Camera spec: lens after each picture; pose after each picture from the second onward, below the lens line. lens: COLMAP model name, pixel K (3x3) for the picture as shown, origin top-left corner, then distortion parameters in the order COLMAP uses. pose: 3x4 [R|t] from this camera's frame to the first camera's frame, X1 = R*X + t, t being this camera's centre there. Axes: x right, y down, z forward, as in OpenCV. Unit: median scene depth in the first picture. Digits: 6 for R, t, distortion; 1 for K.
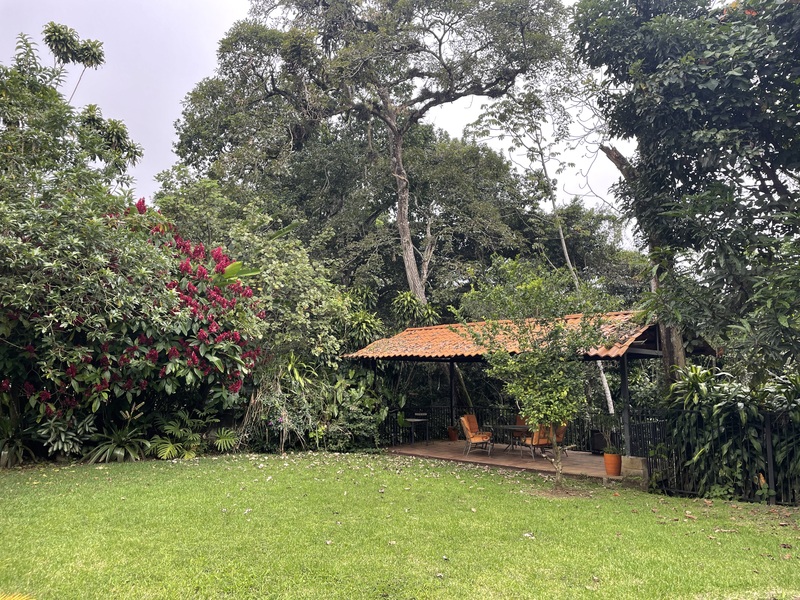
lens RADIAL K [[589.1, 0, 396.6], [0, 589.1, 290.3], [0, 0, 1]] dist [0.068042, -0.091348]
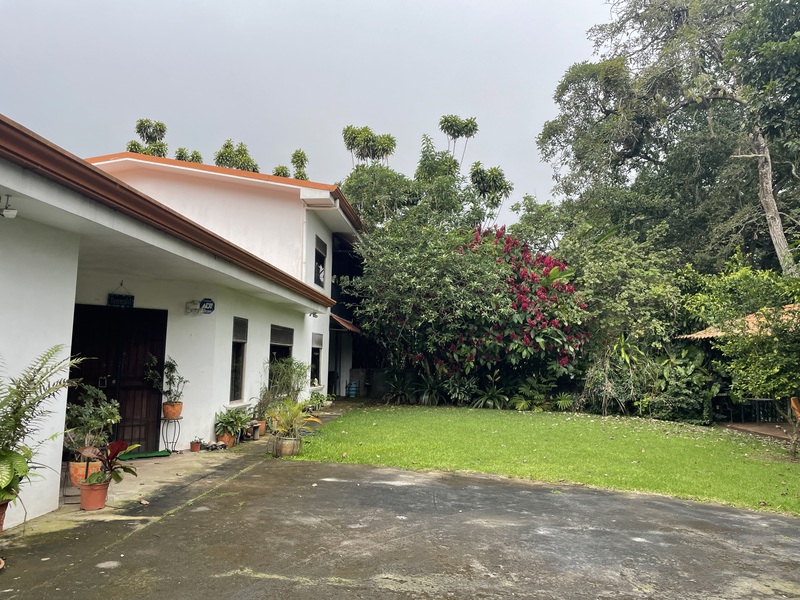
lens RADIAL K [[615.6, 0, 400.0], [0, 615.6, 300.0], [0, 0, 1]] dist [0.074759, -0.101526]
pose [[0.704697, -0.056192, -0.707280, 0.411866], [0.088813, 0.996004, 0.009358, -0.016600], [0.703928, -0.069410, 0.706872, -0.201468]]
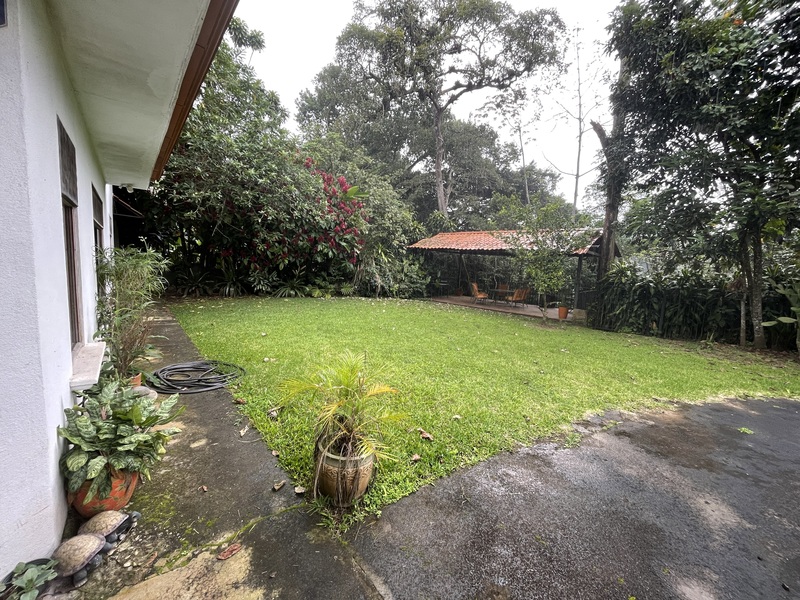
lens RADIAL K [[318.0, 0, 402.5], [0, 318.0, 292.7], [0, 0, 1]] dist [0.001536, 0.000100]
pose [[0.998632, 0.051811, 0.007090, -0.113881], [-0.051986, 0.968890, 0.241970, 0.016471], [0.005668, -0.242008, 0.970258, 0.047106]]
